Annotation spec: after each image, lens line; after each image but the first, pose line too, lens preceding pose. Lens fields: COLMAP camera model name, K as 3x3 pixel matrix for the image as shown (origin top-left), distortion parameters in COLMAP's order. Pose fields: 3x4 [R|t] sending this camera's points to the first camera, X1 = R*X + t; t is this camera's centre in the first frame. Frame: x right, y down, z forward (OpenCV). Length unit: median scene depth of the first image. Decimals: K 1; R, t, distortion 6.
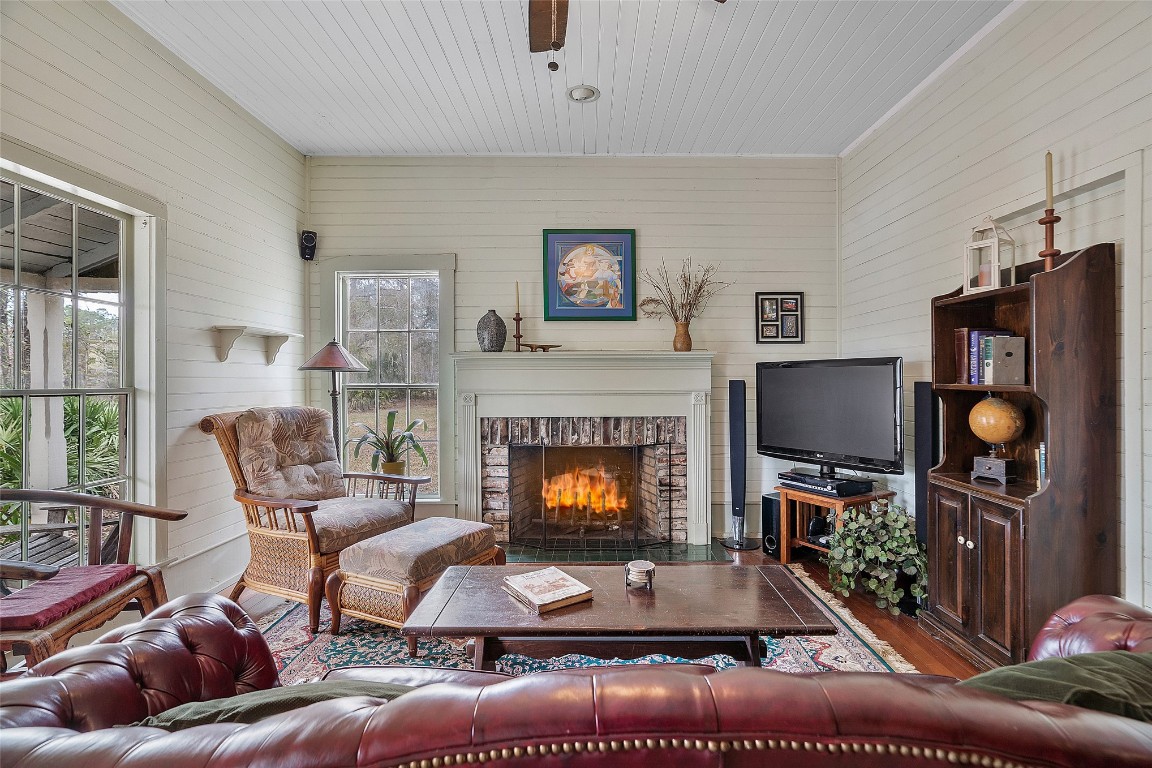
lens RADIAL K [[538.4, 0, 571.0], [0, 538.4, 366.9], [0, 0, 1]] dist [-0.008922, 0.001766]
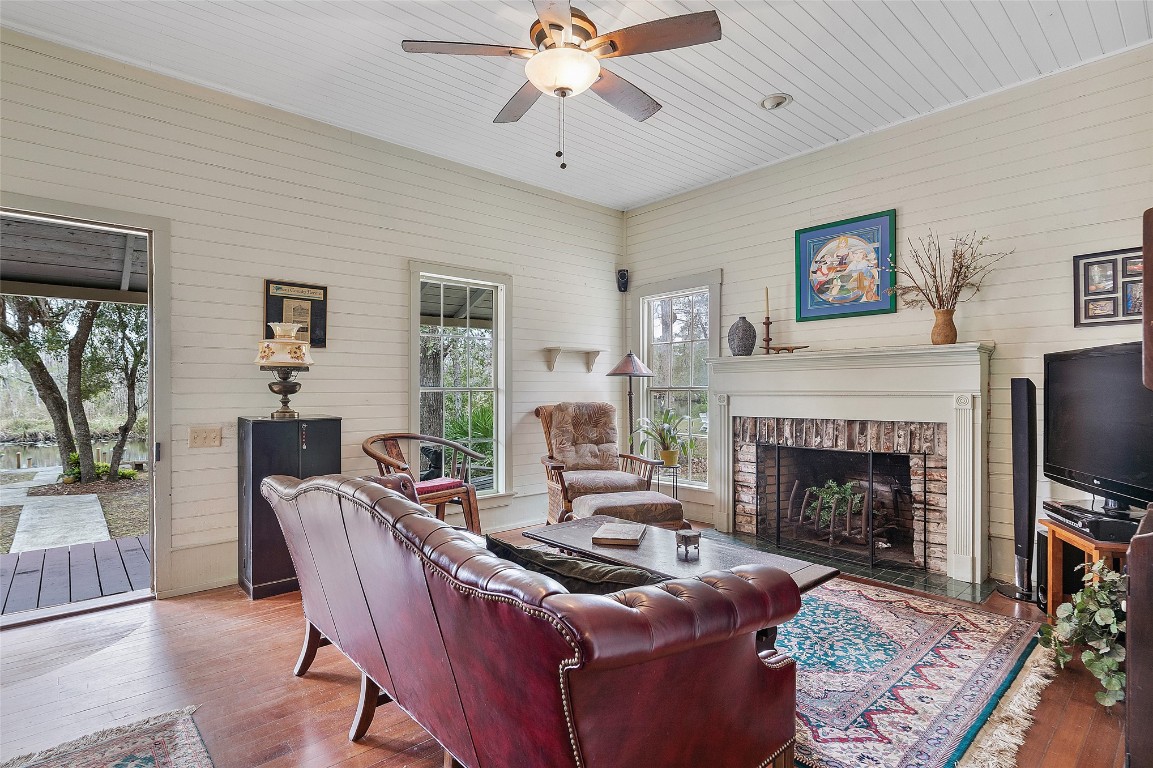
lens RADIAL K [[578.9, 0, 577.1], [0, 578.9, 371.8], [0, 0, 1]] dist [-0.007139, 0.001017]
pose [[0.660205, -0.025345, -0.750657, 0.506060], [0.020199, 0.999668, -0.015988, 0.015971], [0.750814, -0.004607, 0.660498, -0.013529]]
